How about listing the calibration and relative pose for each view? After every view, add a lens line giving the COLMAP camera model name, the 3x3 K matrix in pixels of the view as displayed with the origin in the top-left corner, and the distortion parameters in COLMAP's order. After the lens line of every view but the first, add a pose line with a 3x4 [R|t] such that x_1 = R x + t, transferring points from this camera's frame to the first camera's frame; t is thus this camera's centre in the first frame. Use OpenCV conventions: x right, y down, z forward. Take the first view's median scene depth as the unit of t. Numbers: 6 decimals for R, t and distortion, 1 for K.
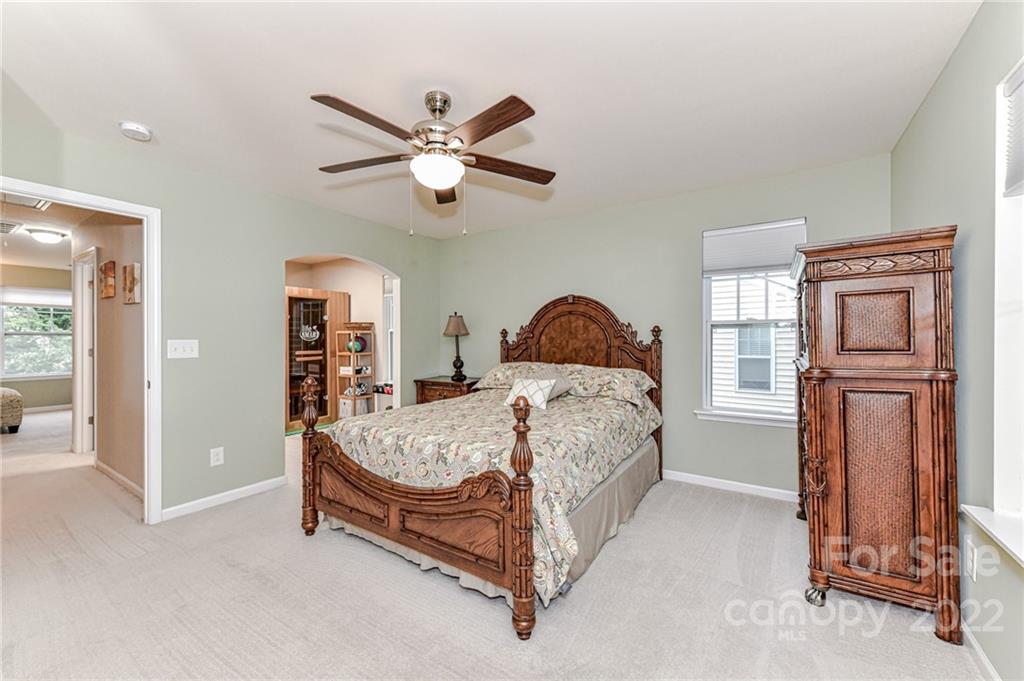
lens RADIAL K [[400.1, 0, 511.6], [0, 400.1, 341.2], [0, 0, 1]] dist [0.001318, -0.000191]
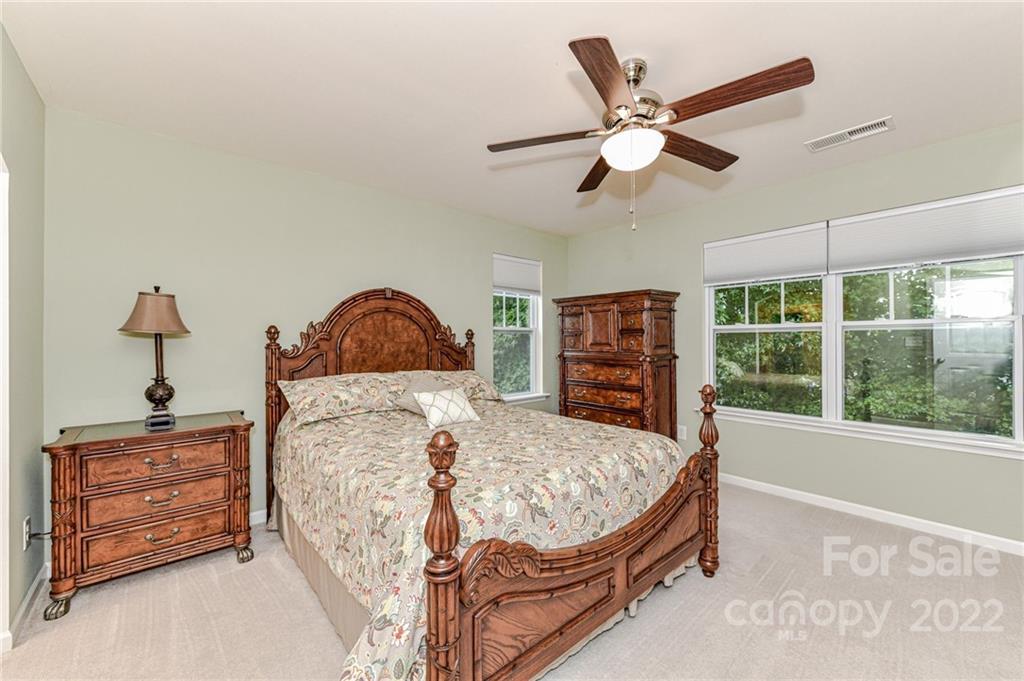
lens RADIAL K [[400.1, 0, 511.6], [0, 400.1, 341.2], [0, 0, 1]] dist [0.001318, -0.000191]
pose [[0.260902, 0.002859, 0.965361, -0.582985], [0.009453, 0.999940, -0.005516, 0.000551], [-0.965319, 0.010565, 0.260860, 0.543474]]
